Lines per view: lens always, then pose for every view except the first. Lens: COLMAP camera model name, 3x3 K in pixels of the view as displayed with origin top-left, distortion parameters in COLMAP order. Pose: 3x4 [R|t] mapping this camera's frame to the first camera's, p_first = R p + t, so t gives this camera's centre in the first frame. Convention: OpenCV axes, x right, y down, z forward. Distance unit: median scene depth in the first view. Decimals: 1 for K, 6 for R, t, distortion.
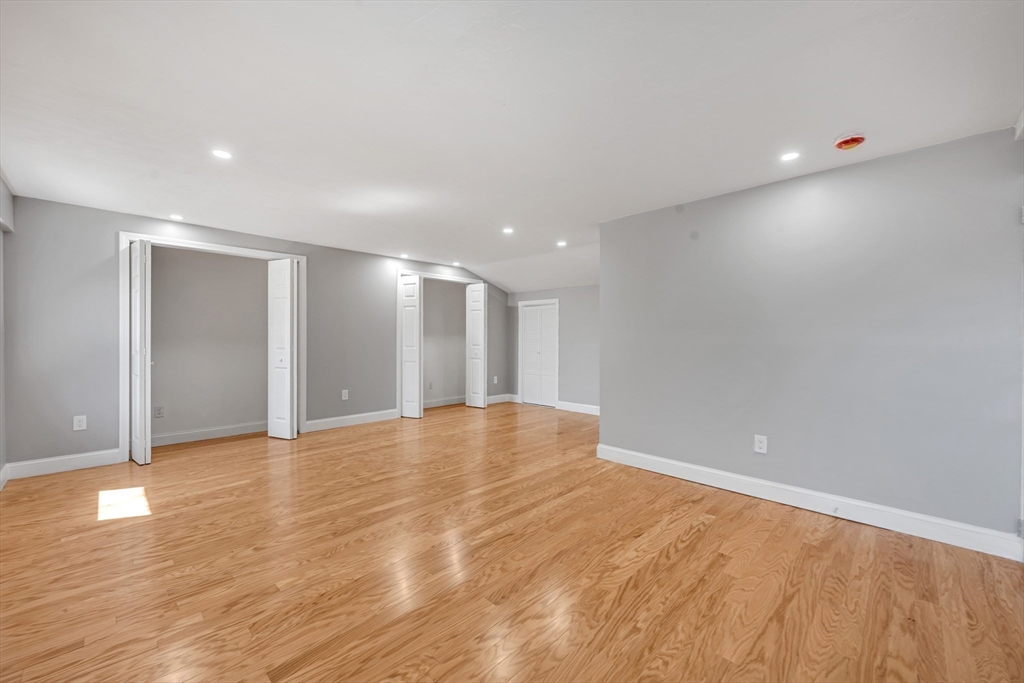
lens RADIAL K [[409.5, 0, 510.8], [0, 409.5, 337.5], [0, 0, 1]] dist [-0.000404, 0.000217]
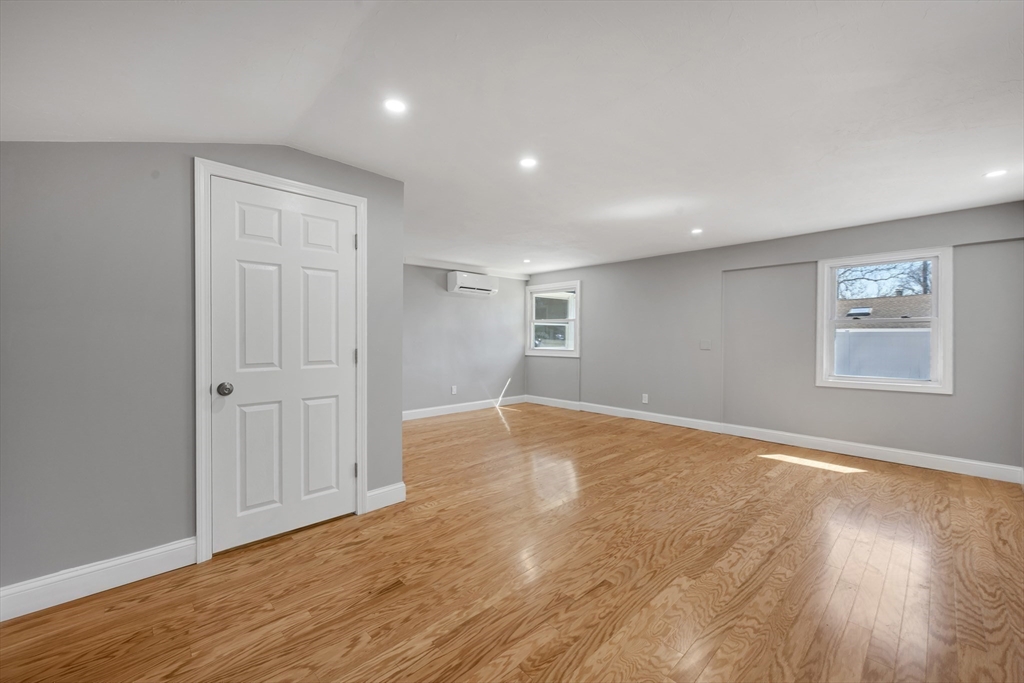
lens RADIAL K [[412.3, 0, 511.5], [0, 412.3, 347.0], [0, 0, 1]] dist [-0.000171, 0.000068]
pose [[-0.999121, -0.009493, 0.040818, -0.011602], [-0.008376, 0.999588, 0.027455, -0.007261], [-0.041062, 0.027089, -0.998789, 2.116692]]
